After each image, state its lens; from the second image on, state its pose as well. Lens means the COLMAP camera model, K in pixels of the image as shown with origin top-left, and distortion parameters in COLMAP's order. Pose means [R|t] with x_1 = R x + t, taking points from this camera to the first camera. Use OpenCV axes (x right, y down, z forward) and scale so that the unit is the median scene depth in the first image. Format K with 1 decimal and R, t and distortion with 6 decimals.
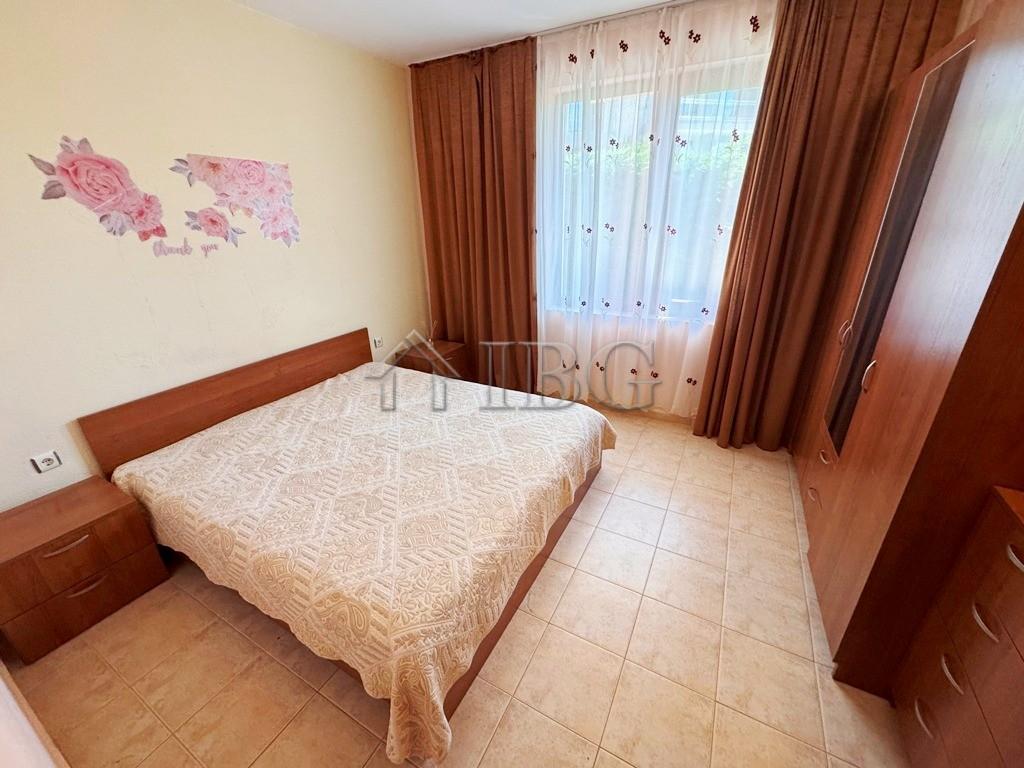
lens RADIAL K [[406.3, 0, 512.1], [0, 406.3, 382.5], [0, 0, 1]] dist [-0.006233, 0.000038]
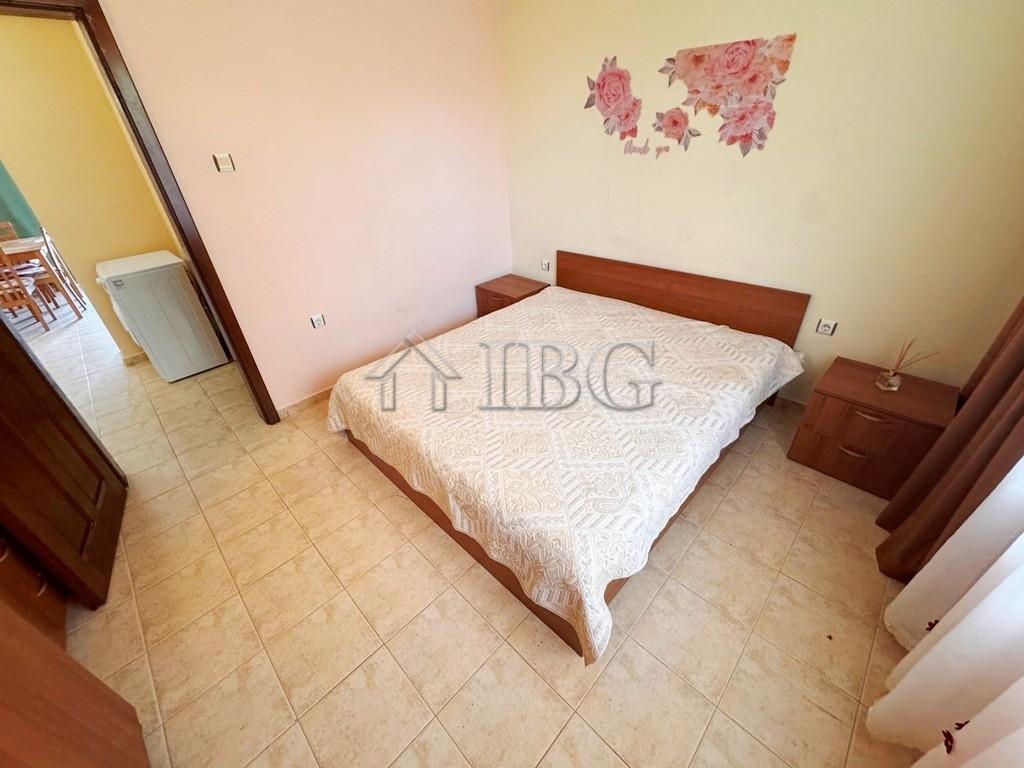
lens RADIAL K [[406.3, 0, 512.1], [0, 406.3, 382.5], [0, 0, 1]] dist [-0.006233, 0.000038]
pose [[-0.272282, 0.537974, -0.797776, 0.580571], [-0.318604, 0.731926, 0.602309, -0.418322], [0.907939, 0.418173, -0.027889, 0.966533]]
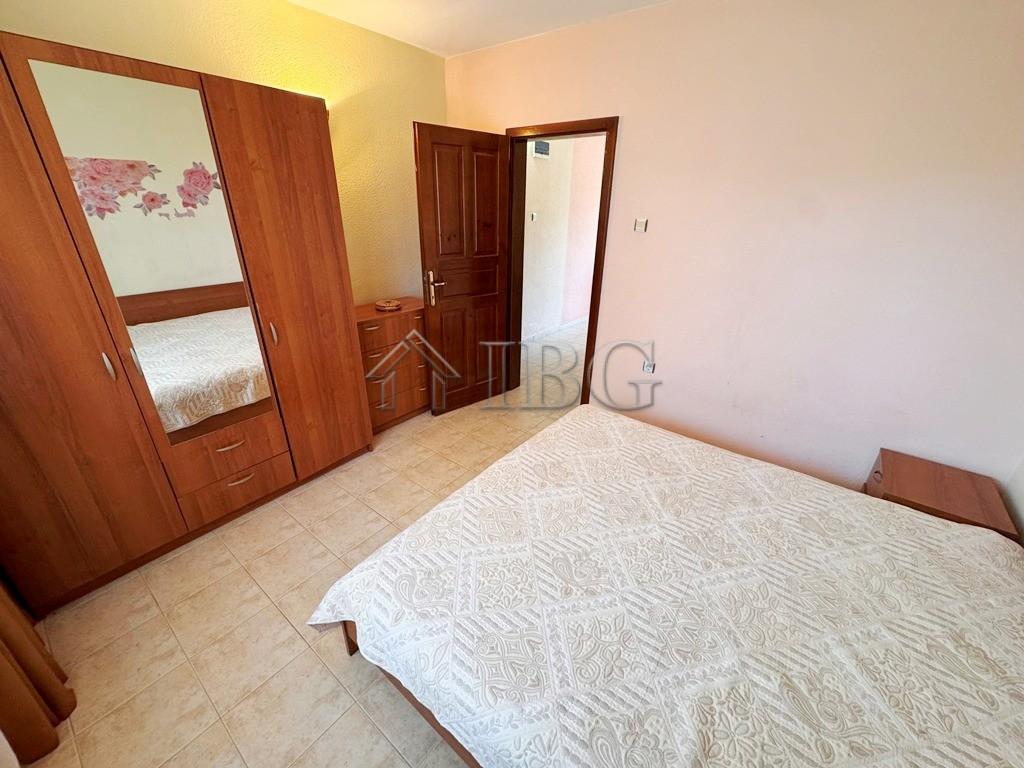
lens RADIAL K [[411.9, 0, 513.0], [0, 411.9, 382.0], [0, 0, 1]] dist [0.001290, -0.000001]
pose [[-0.987531, -0.058769, 0.146040, -0.099592], [0.064872, 0.693344, 0.717680, -0.590147], [-0.143434, 0.718206, -0.680887, 1.342697]]
